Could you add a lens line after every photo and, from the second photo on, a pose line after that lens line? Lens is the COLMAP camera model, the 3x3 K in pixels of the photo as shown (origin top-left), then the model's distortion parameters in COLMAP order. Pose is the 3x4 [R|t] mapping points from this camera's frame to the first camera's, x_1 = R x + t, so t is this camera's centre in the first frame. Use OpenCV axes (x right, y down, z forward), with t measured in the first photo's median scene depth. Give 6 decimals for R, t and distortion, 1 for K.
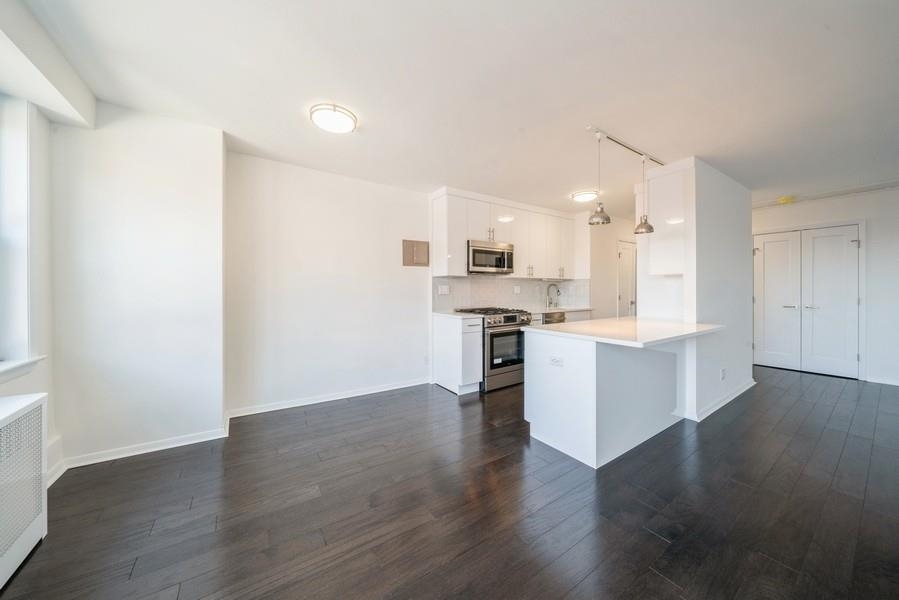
lens RADIAL K [[305.1, 0, 450.9], [0, 305.1, 292.4], [0, 0, 1]] dist [-0.001628, 0.000064]
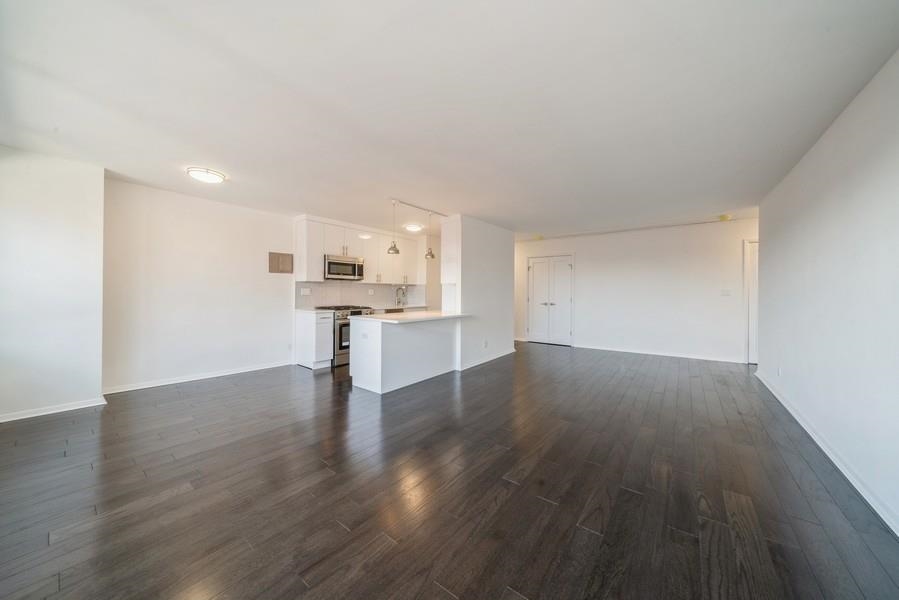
lens RADIAL K [[305.1, 0, 447.2], [0, 305.1, 292.8], [0, 0, 1]] dist [-0.001628, 0.000064]
pose [[0.950671, 0.007134, 0.310118, 0.154834], [-0.005420, 0.999965, -0.006387, 0.000791], [-0.310153, 0.004391, 0.950677, -0.436426]]
